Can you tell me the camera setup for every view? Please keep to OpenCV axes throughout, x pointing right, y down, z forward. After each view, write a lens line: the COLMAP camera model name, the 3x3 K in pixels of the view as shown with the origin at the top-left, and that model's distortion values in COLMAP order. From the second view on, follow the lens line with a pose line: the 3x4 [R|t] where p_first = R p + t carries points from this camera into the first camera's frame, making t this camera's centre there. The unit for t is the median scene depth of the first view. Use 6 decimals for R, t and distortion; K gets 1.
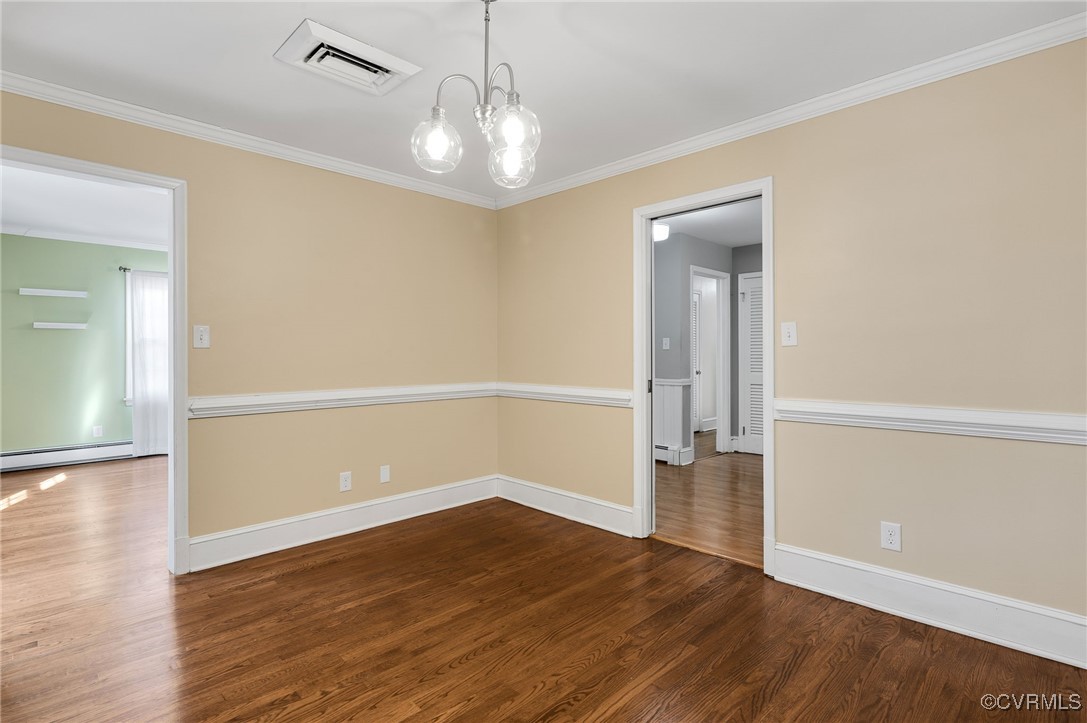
lens RADIAL K [[538.9, 0, 541.7], [0, 538.9, 357.7], [0, 0, 1]] dist [0.003425, 0.000510]
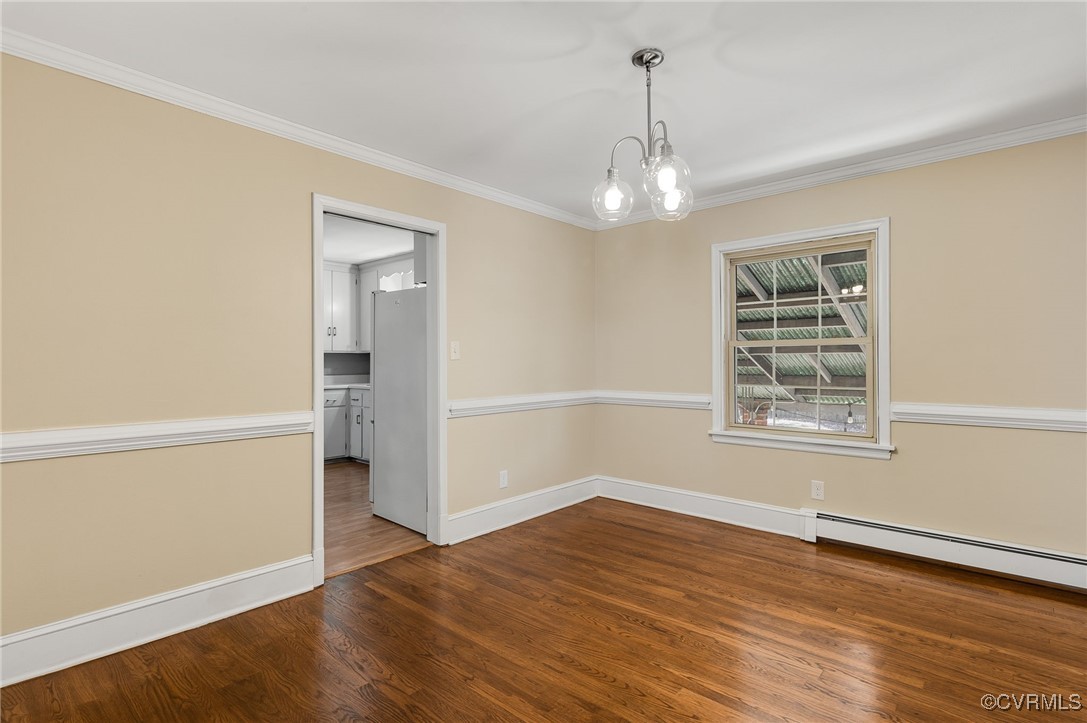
lens RADIAL K [[538.9, 0, 541.7], [0, 538.9, 357.7], [0, 0, 1]] dist [0.003425, 0.000510]
pose [[-0.055071, 0.010006, 0.998432, -0.932204], [0.015487, 0.999838, -0.009166, -0.010255], [-0.998362, 0.014957, -0.055217, 0.951311]]
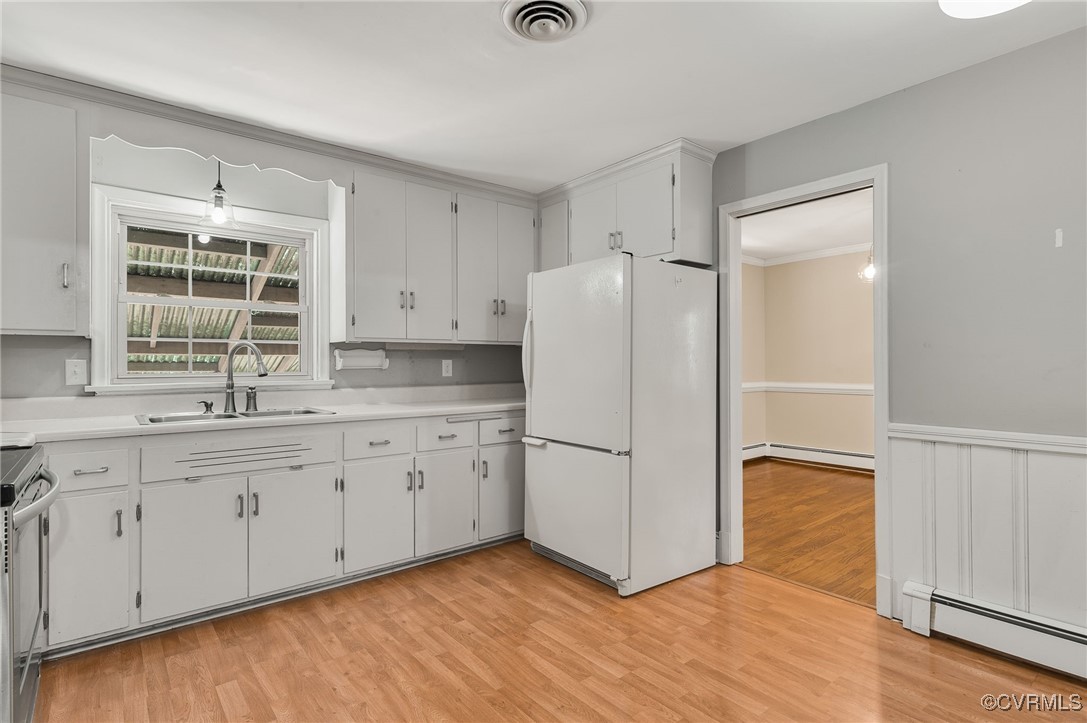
lens RADIAL K [[538.9, 0, 541.7], [0, 538.9, 357.7], [0, 0, 1]] dist [0.003425, 0.000510]
pose [[-0.993664, 0.009868, 0.111960, 0.797877], [0.009977, 0.999950, 0.000411, -0.029874], [-0.111950, 0.001525, -0.993713, 2.467614]]
